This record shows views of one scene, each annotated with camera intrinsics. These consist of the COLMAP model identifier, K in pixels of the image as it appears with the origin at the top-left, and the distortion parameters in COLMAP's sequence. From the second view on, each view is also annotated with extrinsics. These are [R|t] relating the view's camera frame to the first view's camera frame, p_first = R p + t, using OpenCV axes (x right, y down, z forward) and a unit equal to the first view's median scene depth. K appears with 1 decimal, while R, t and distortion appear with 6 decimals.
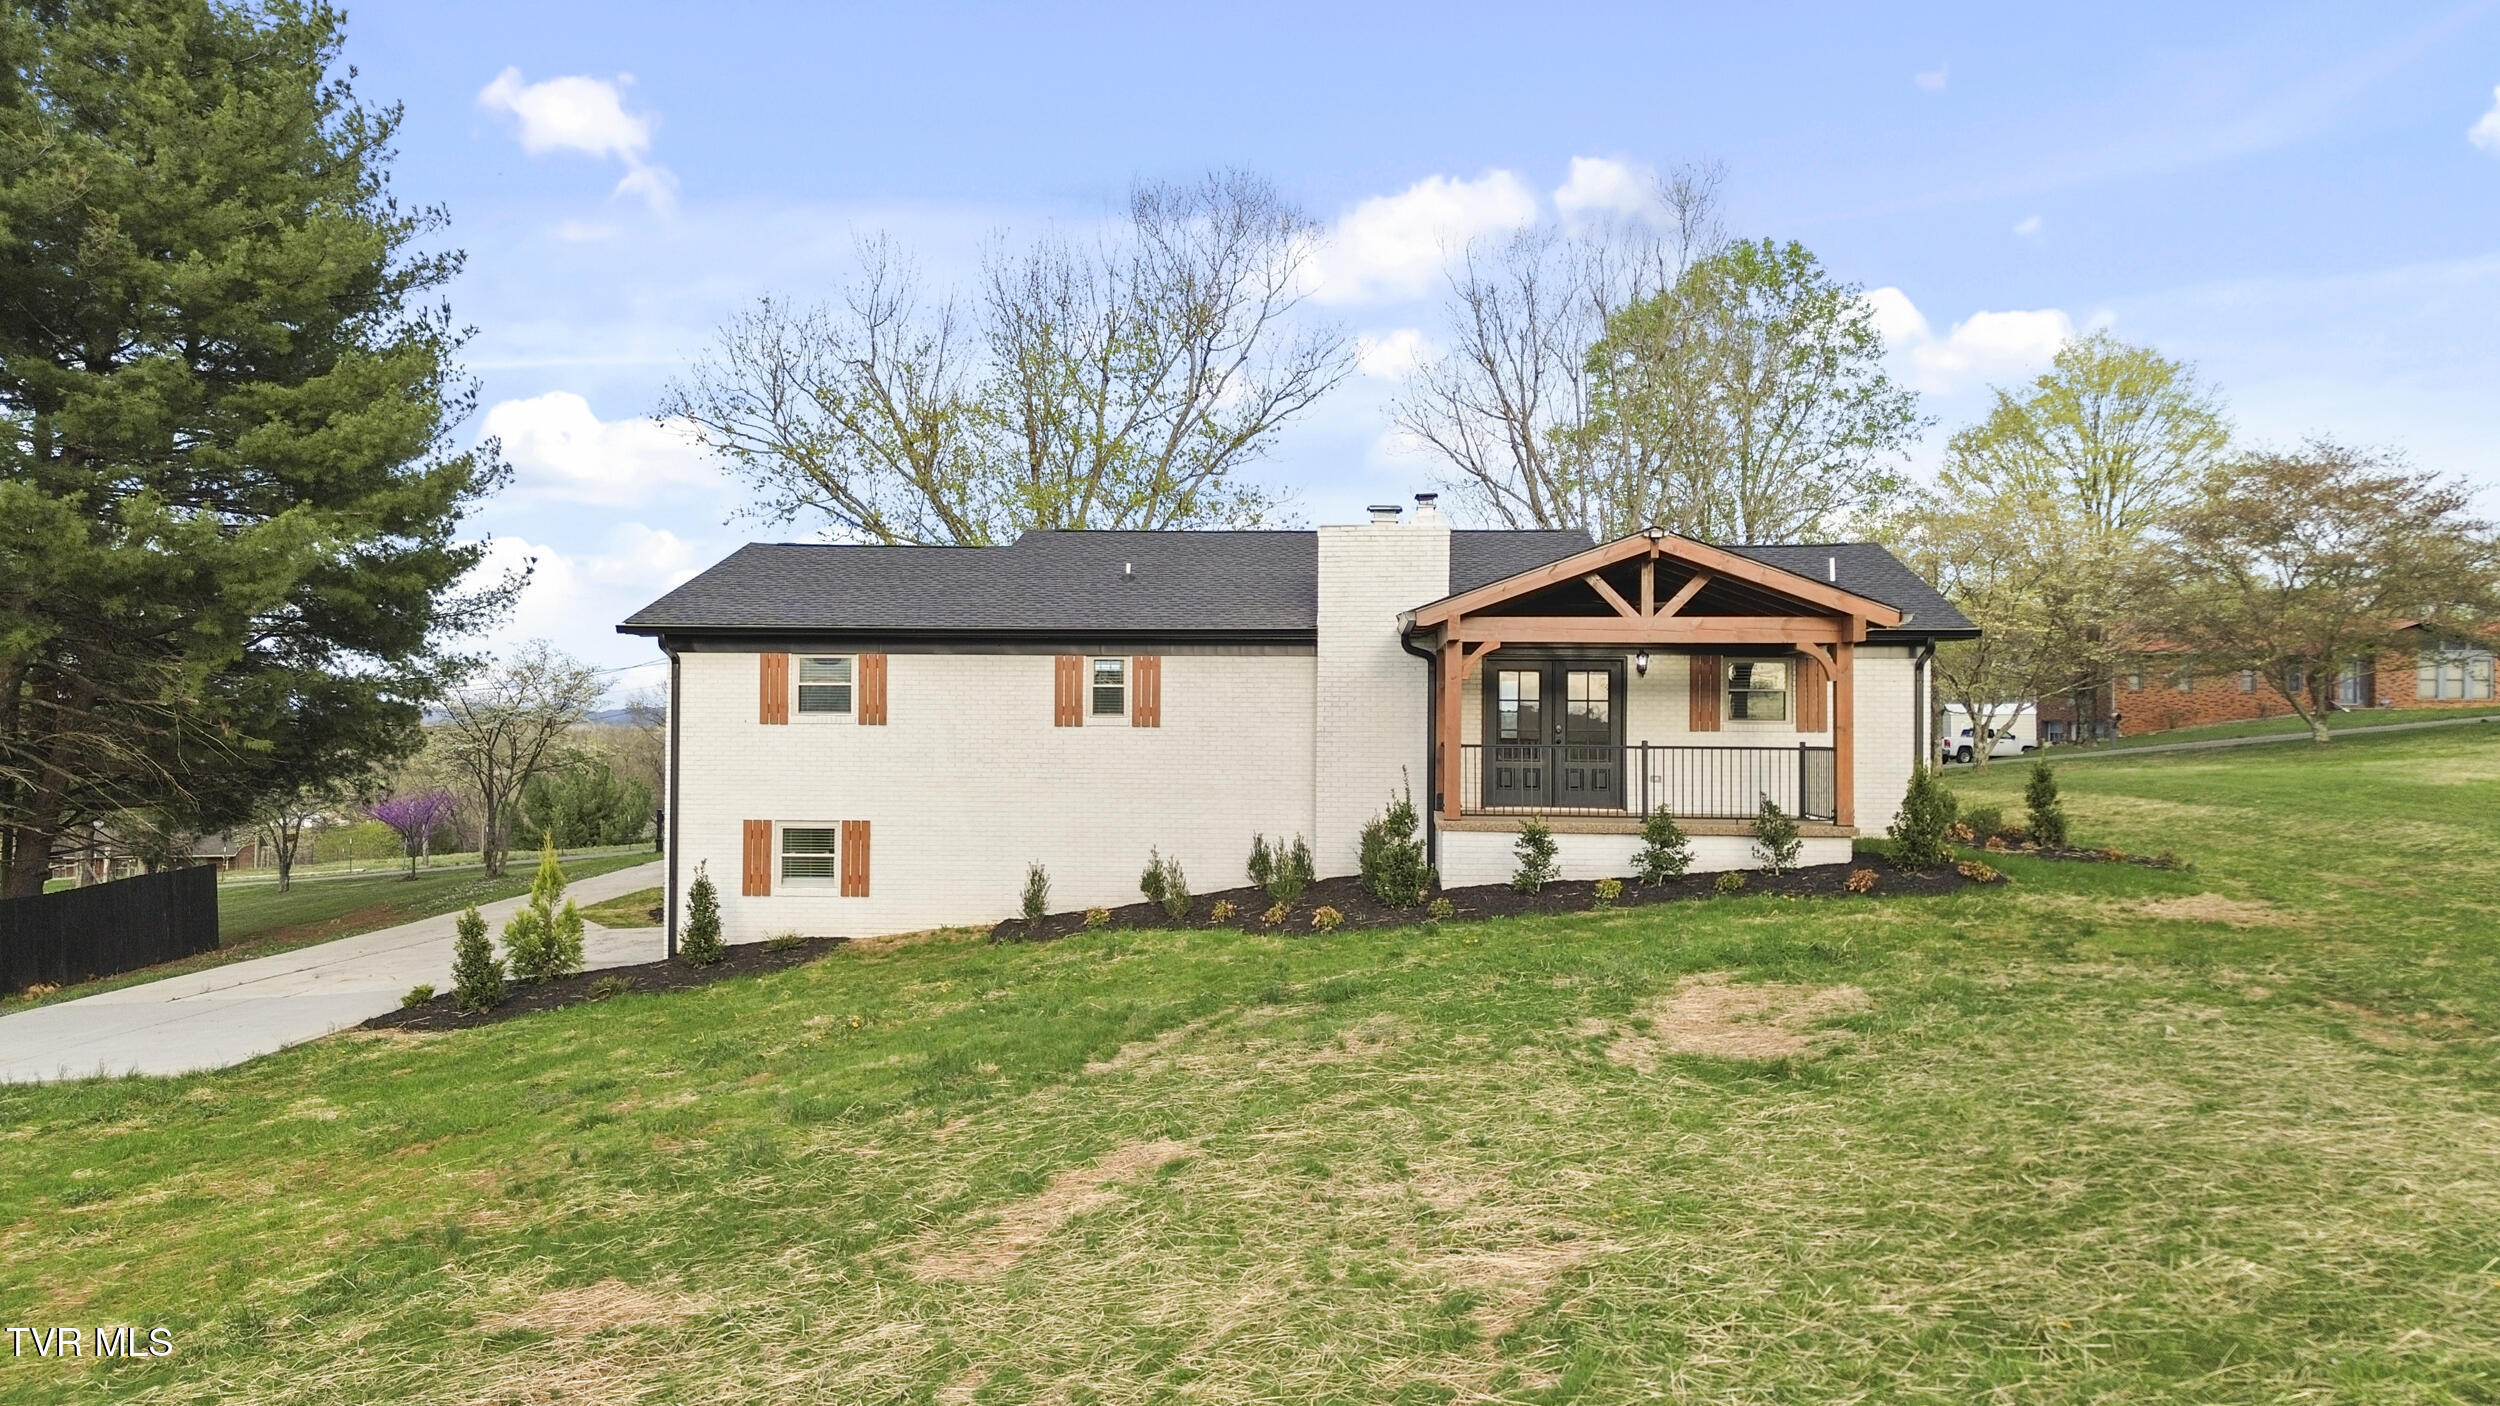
lens RADIAL K [[1846.7, 0, 1250.0], [0, 1846.7, 703.0], [0, 0, 1]] dist [0.060979, -0.000864]
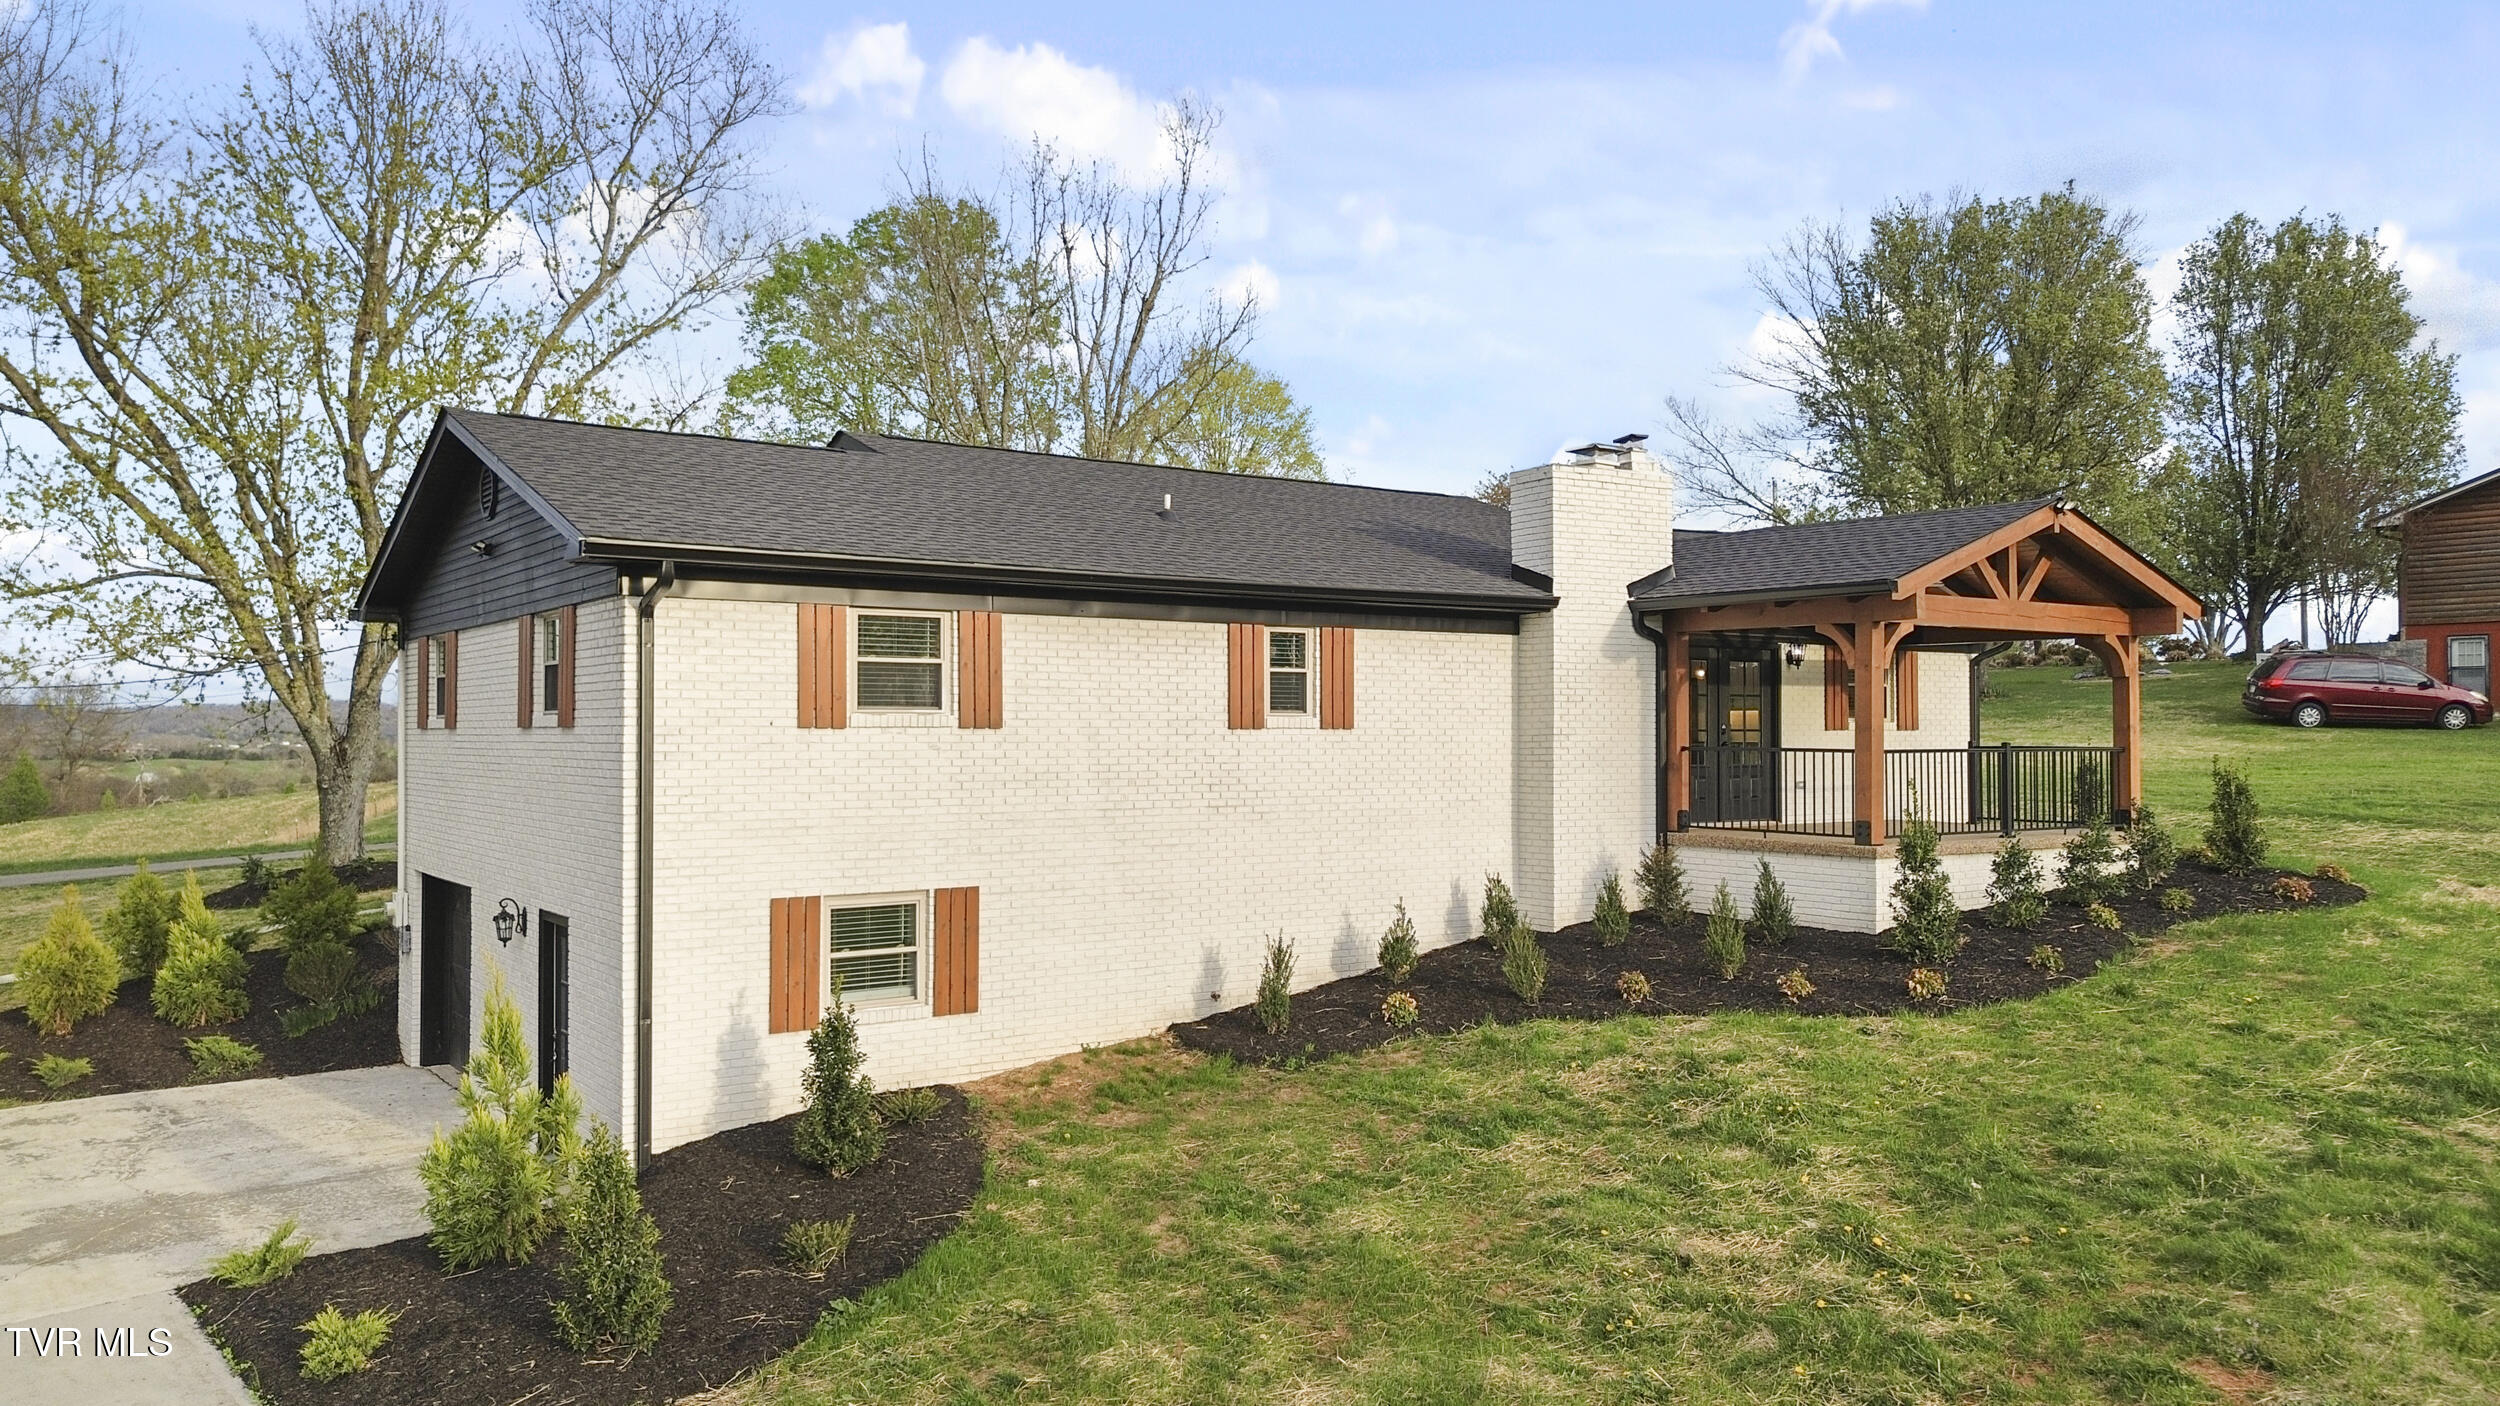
lens RADIAL K [[1872.7, 0, 1326.0], [0, 1872.7, 715.4], [0, 0, 1]] dist [0.076489, -0.000380]
pose [[0.749374, -0.001153, 0.662146, -0.539337], [-0.003631, 0.999976, 0.005851, 0.003475], [-0.662137, -0.006789, 0.749352, 0.475904]]
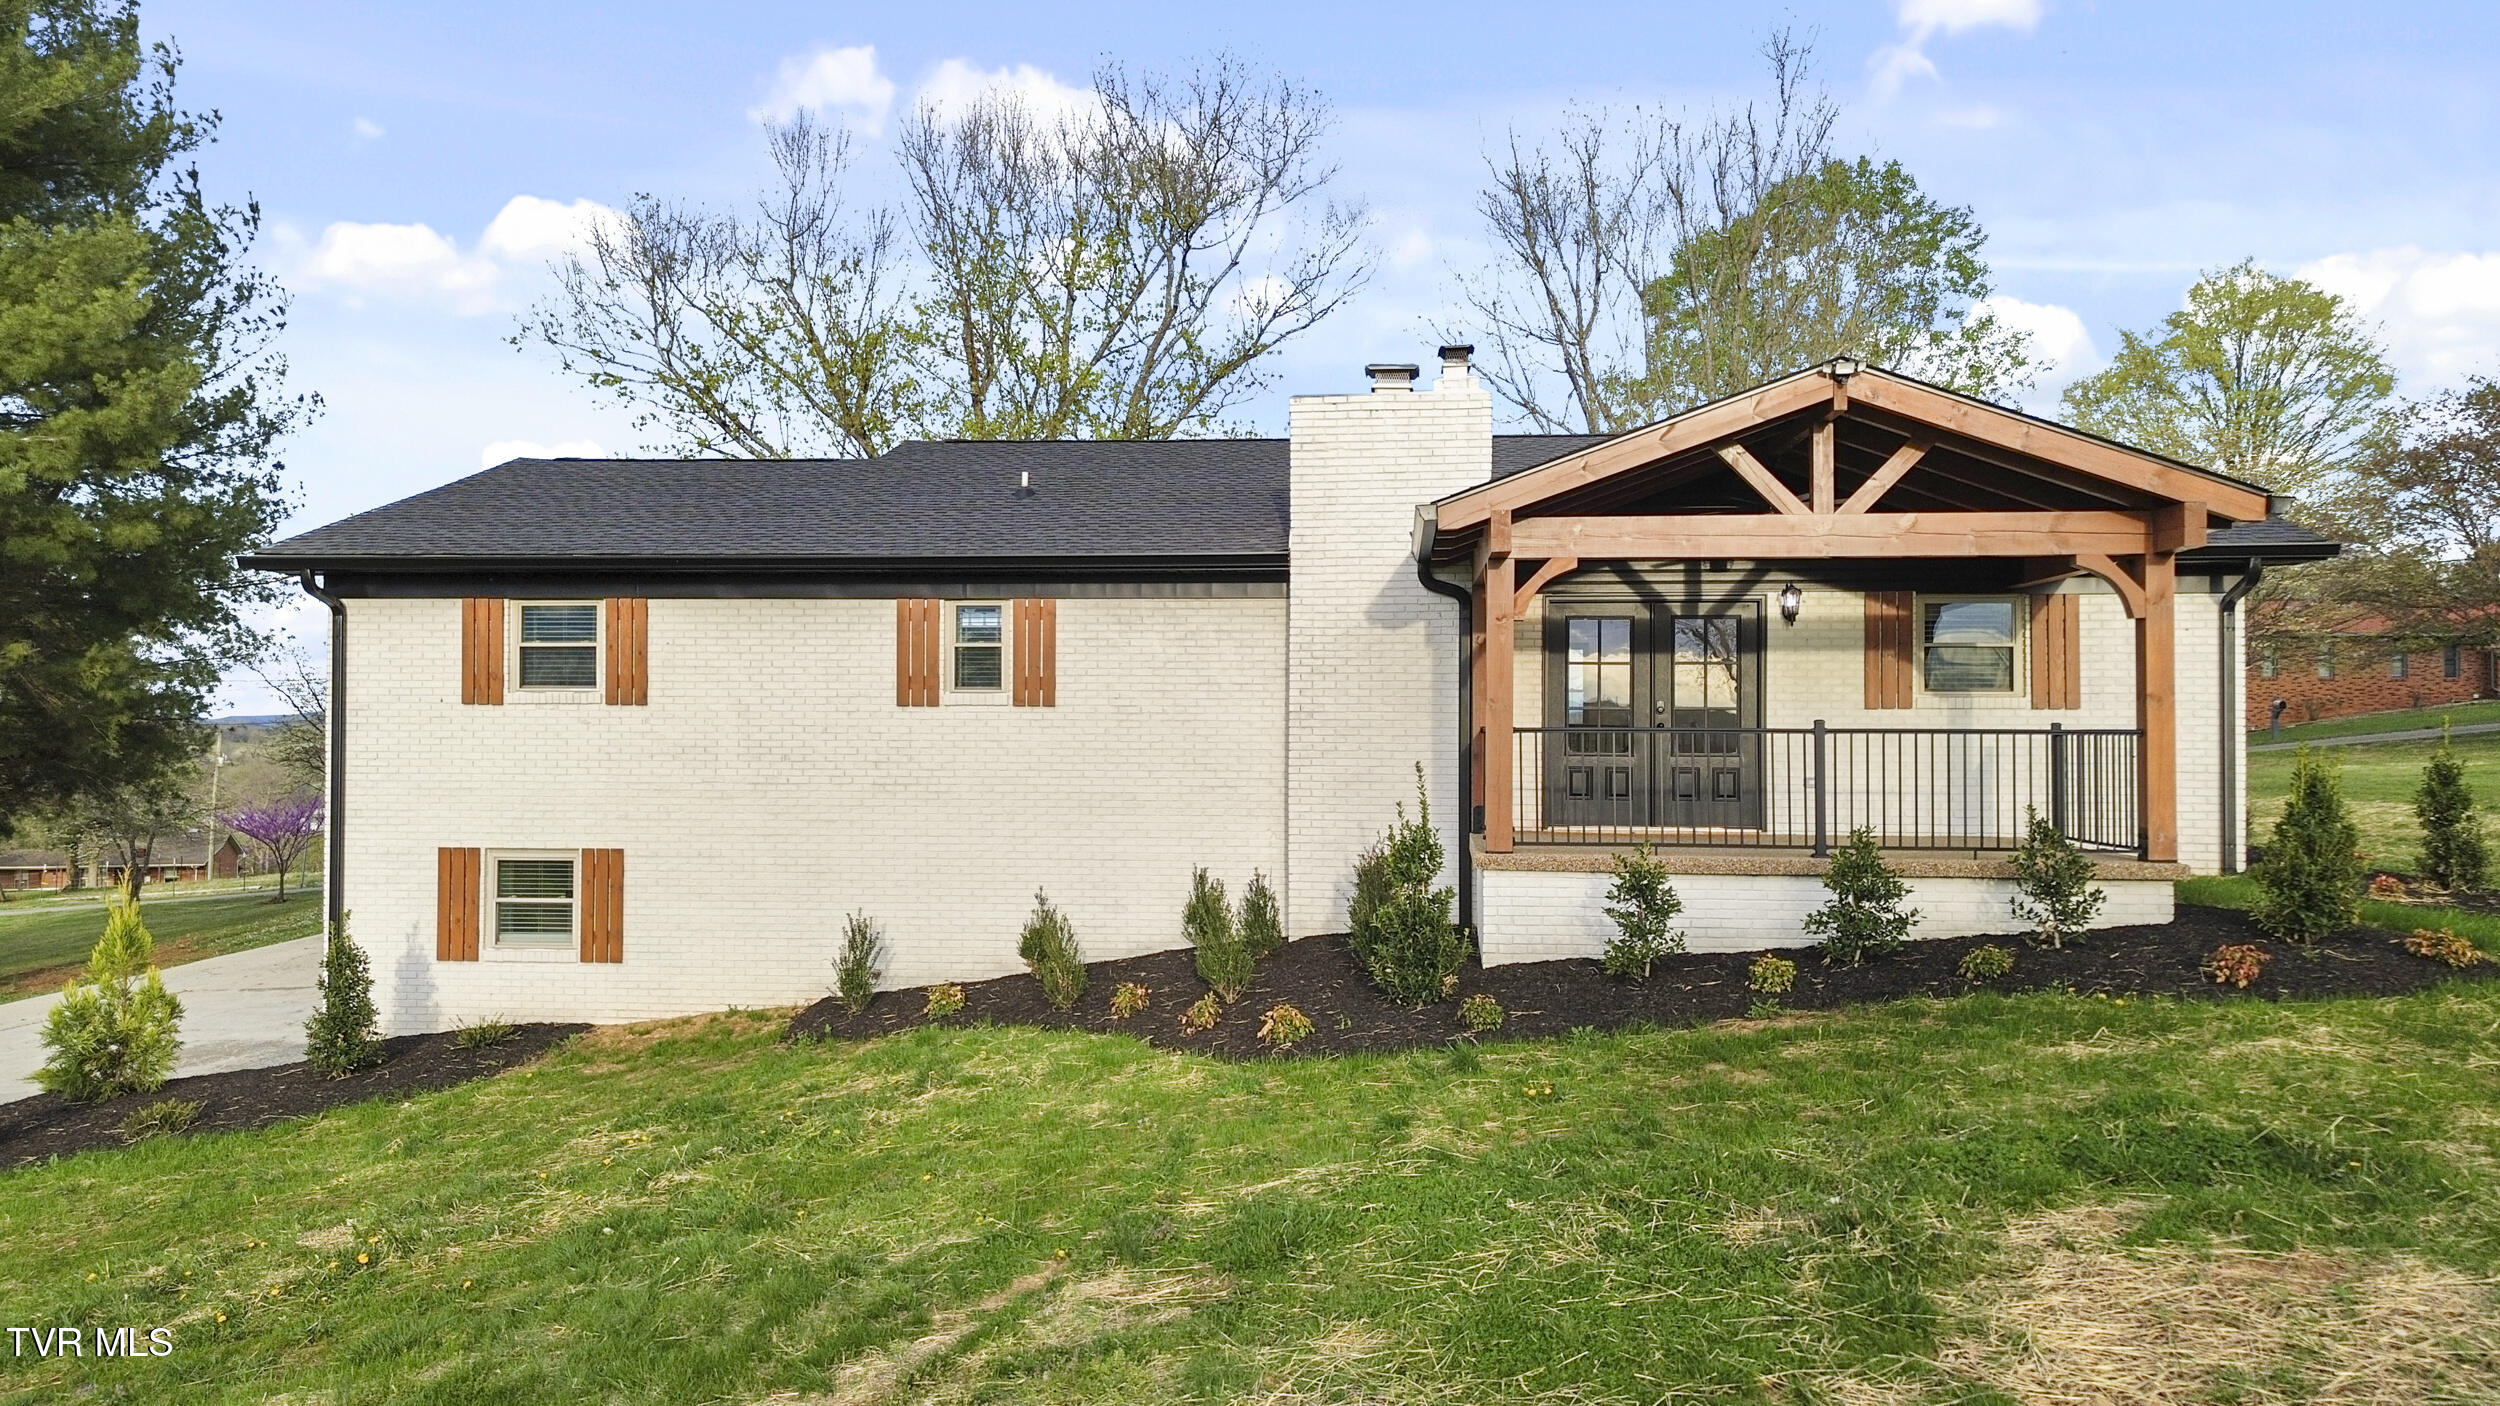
lens RADIAL K [[1846.7, 0, 1250.0], [0, 1846.7, 703.0], [0, 0, 1]] dist [0.060979, -0.000864]
pose [[0.999774, -0.004215, -0.020819, 0.035518], [0.004205, 0.999991, -0.000550, 0.012570], [0.020821, 0.000462, 0.999783, 0.343139]]
